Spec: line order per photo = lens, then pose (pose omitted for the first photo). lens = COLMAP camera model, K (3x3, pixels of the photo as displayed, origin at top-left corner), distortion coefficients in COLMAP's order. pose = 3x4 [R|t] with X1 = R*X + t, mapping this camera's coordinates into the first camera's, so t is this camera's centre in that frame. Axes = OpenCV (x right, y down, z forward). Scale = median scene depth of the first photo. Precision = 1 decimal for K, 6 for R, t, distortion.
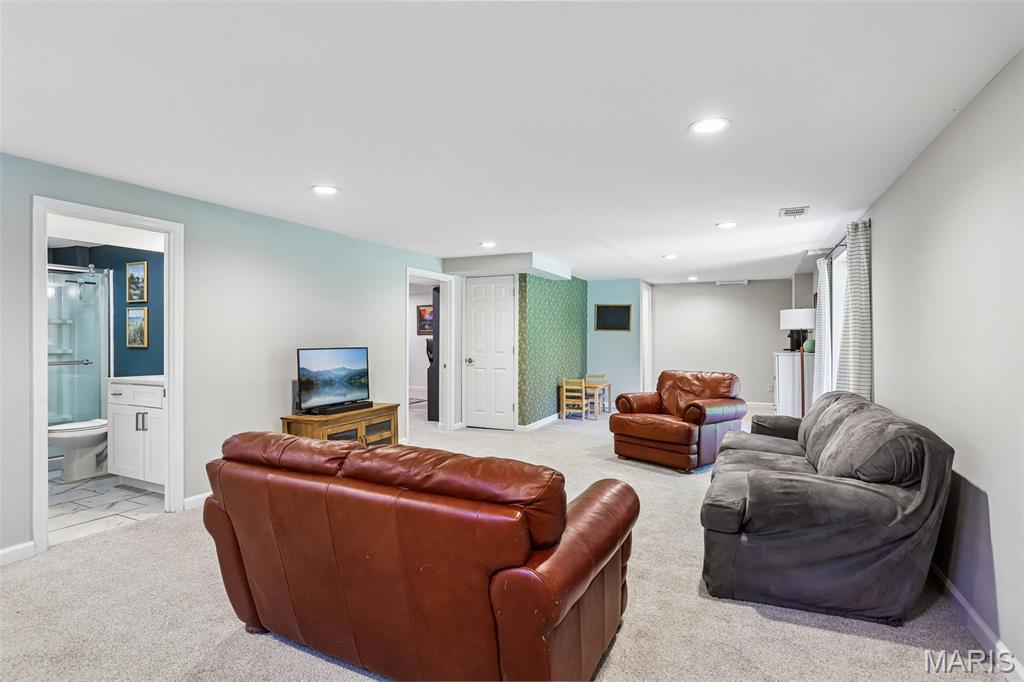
lens RADIAL K [[520.3, 0, 512.0], [0, 520.3, 337.8], [0, 0, 1]] dist [-0.044241, 0.015277]
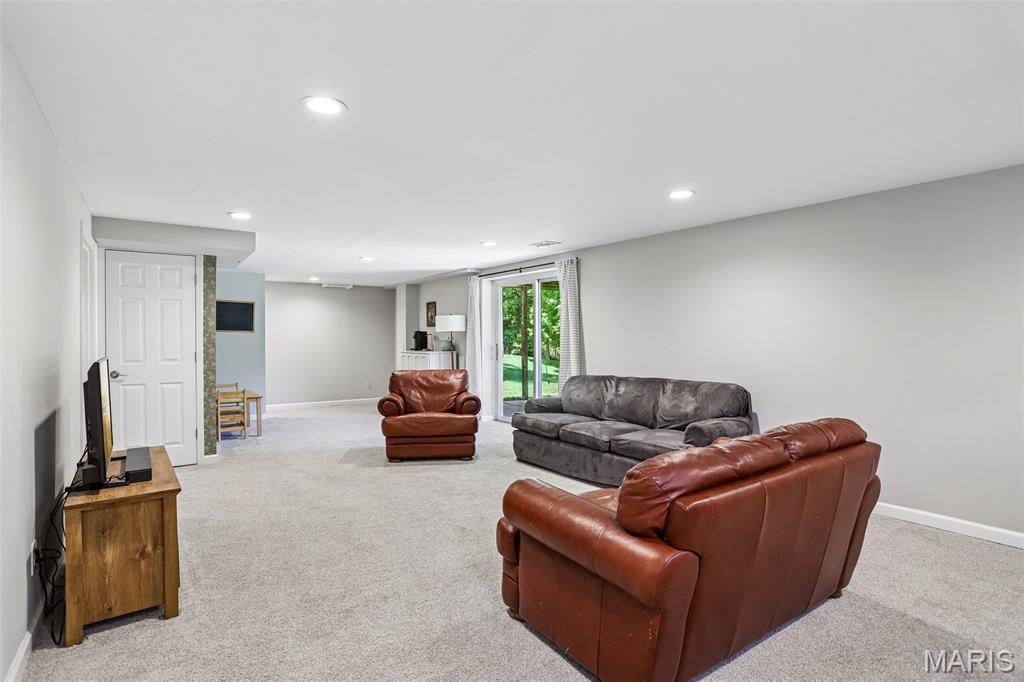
lens RADIAL K [[520.3, 0, 502.0], [0, 520.3, 338.5], [0, 0, 1]] dist [-0.044241, 0.015277]
pose [[0.514727, -0.003189, 0.857348, -0.402645], [0.005624, 0.999984, 0.000343, 0.000122], [-0.857336, 0.004645, 0.514737, 0.244486]]
